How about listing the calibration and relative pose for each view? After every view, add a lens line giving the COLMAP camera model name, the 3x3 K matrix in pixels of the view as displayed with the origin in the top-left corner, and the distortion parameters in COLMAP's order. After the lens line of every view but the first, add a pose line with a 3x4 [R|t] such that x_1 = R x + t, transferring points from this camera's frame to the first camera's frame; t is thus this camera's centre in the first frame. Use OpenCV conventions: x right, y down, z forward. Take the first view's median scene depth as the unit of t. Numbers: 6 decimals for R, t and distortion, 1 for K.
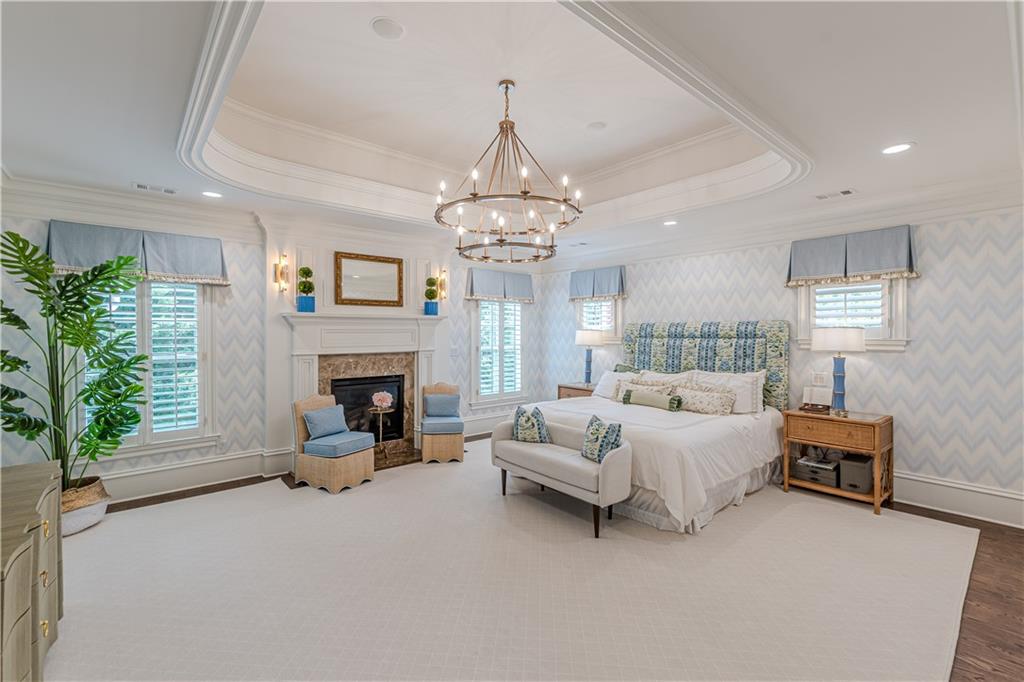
lens RADIAL K [[449.7, 0, 515.9], [0, 449.7, 334.1], [0, 0, 1]] dist [-0.002626, -0.000581]
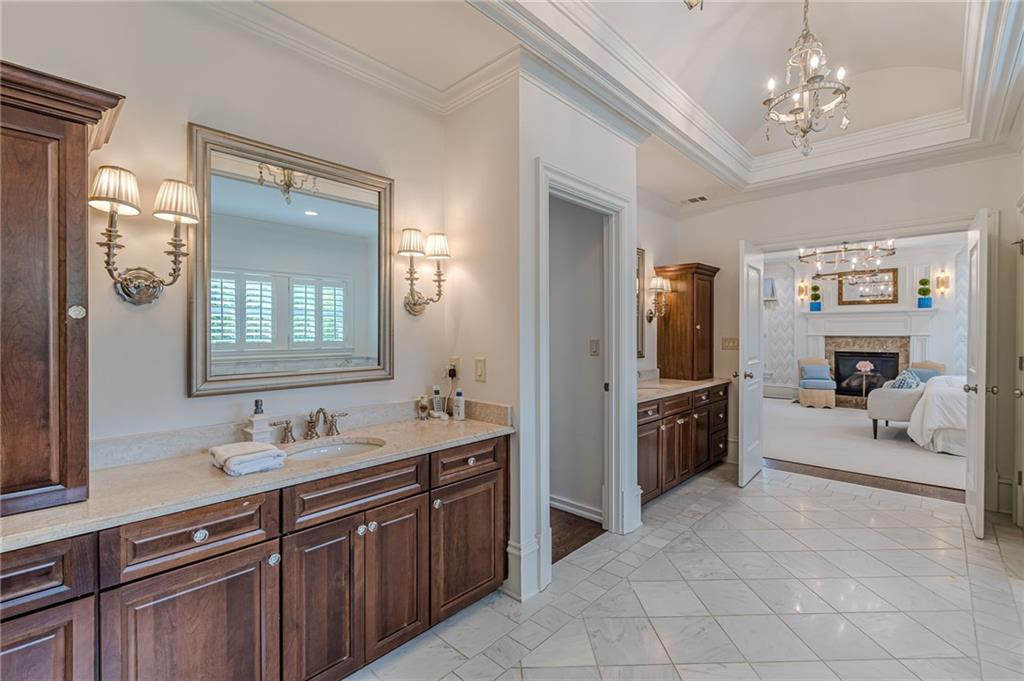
lens RADIAL K [[449.7, 0, 503.3], [0, 449.7, 332.8], [0, 0, 1]] dist [-0.002626, -0.000581]
pose [[0.081466, -0.001723, -0.996675, 1.017964], [-0.008770, 0.999959, -0.002446, 0.043851], [0.996638, 0.008940, 0.081447, -0.307607]]
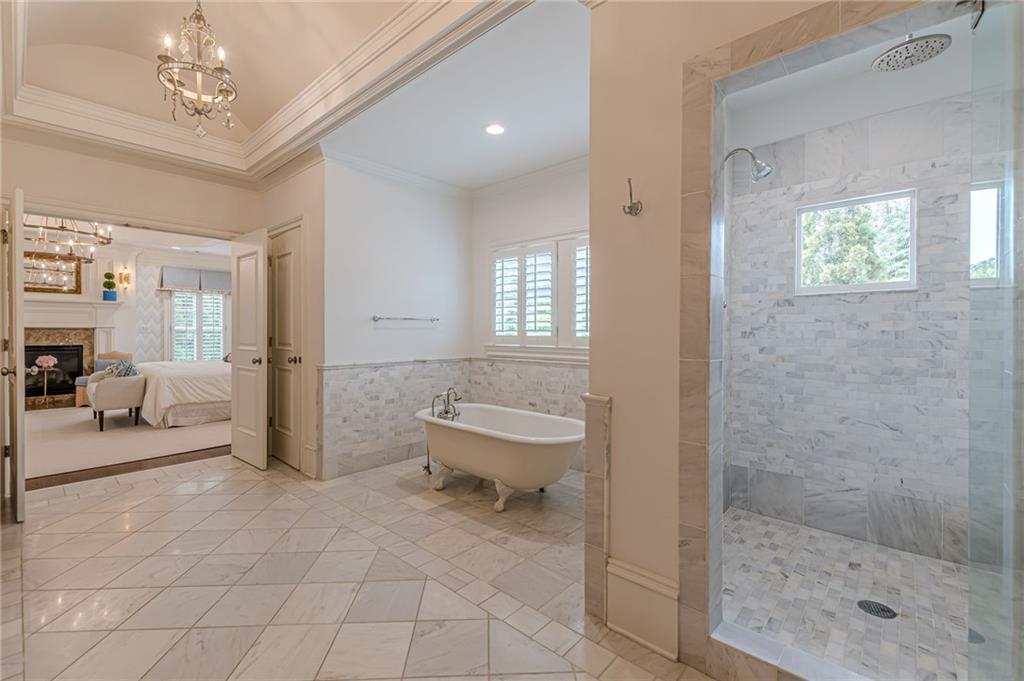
lens RADIAL K [[449.7, 0, 501.7], [0, 449.7, 334.9], [0, 0, 1]] dist [-0.002626, -0.000581]
pose [[0.994444, 0.001286, 0.105257, 0.850691], [-0.001006, 0.999996, -0.002717, 0.063047], [-0.105260, 0.002596, 0.994441, -0.452450]]
